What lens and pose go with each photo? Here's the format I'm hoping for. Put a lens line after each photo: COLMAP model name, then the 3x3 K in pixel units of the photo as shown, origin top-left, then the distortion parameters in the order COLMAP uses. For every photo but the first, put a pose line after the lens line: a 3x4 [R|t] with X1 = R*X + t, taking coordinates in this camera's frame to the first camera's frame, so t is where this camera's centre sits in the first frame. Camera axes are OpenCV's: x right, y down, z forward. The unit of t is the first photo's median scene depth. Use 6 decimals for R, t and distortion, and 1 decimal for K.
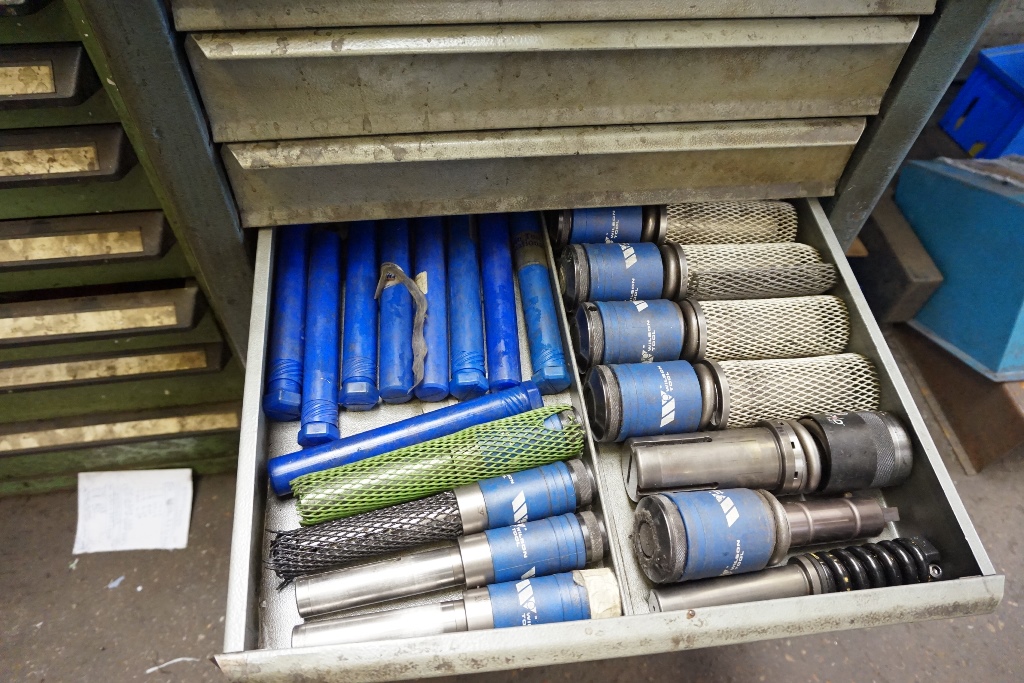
lens RADIAL K [[707.2, 0, 514.4], [0, 707.2, 340.0], [0, 0, 1]] dist [-0.042249, 0.037591]
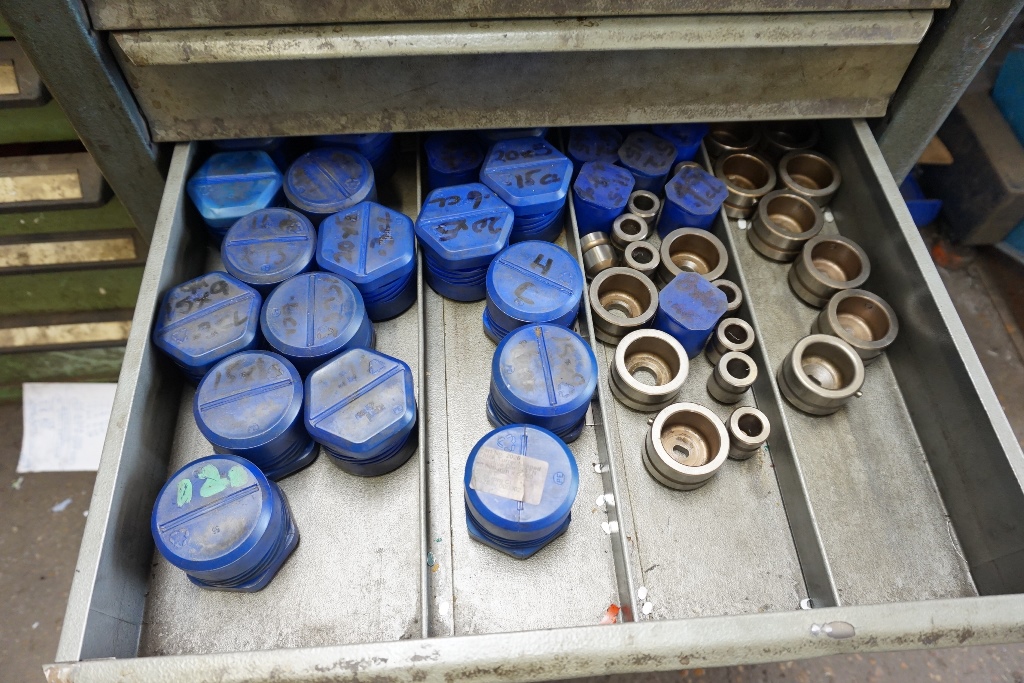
lens RADIAL K [[706.4, 0, 512.0], [0, 706.4, 341.5], [0, 0, 1]] dist [-0.033771, 0.026540]
pose [[0.997800, 0.035462, -0.056018, 0.051526], [-0.030701, 0.996019, 0.083688, 0.048813], [0.058763, -0.081784, 0.994916, 0.174590]]
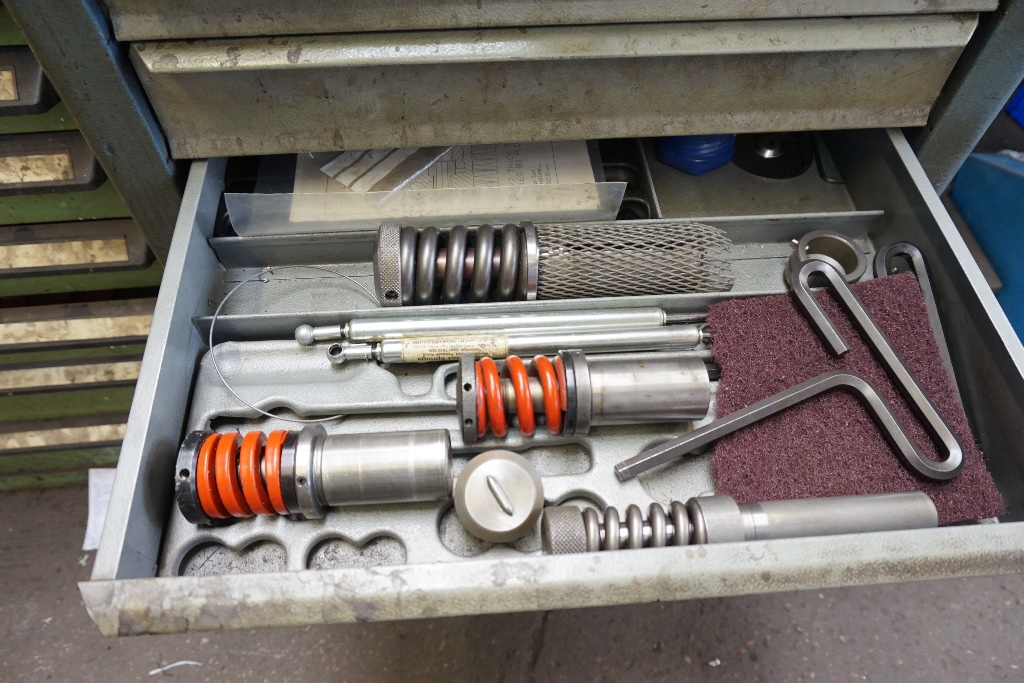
lens RADIAL K [[706.4, 0, 512.0], [0, 706.4, 341.5], [0, 0, 1]] dist [-0.033771, 0.026540]
pose [[0.997799, 0.022973, -0.062207, 0.040323], [-0.020776, 0.999145, 0.035749, -0.044719], [0.062975, -0.034378, 0.997423, 0.055209]]
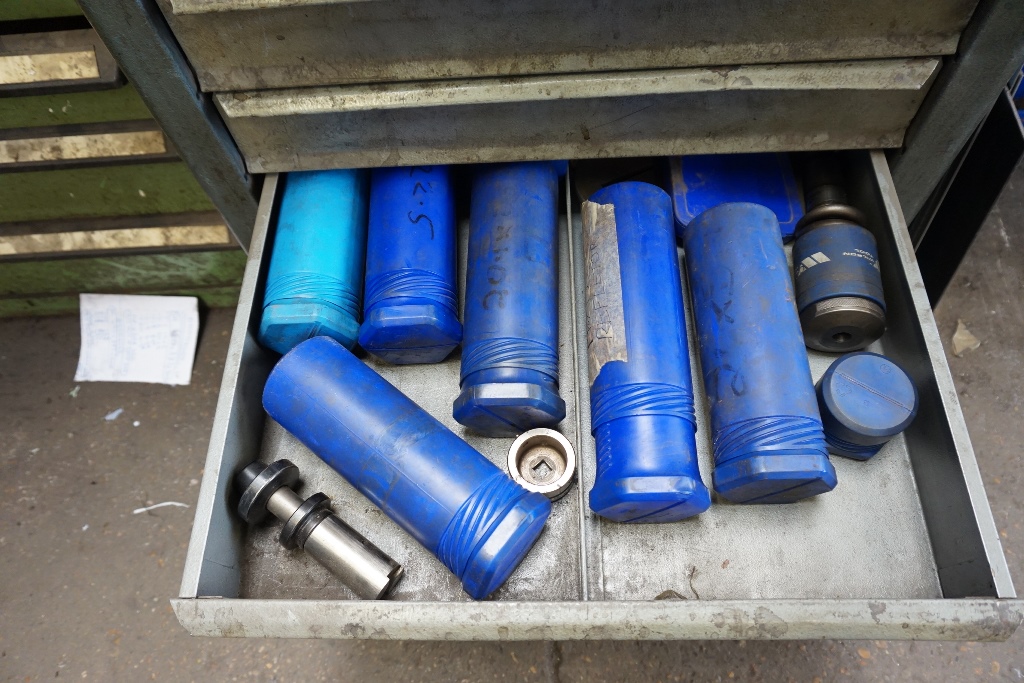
lens RADIAL K [[705.6, 0, 508.3], [0, 705.6, 339.7], [0, 0, 1]] dist [-0.029392, 0.025836]
pose [[0.981834, 0.069213, -0.176670, 0.089330], [-0.043670, 0.988530, 0.144573, 0.106232], [0.184650, -0.134232, 0.973595, 0.245960]]
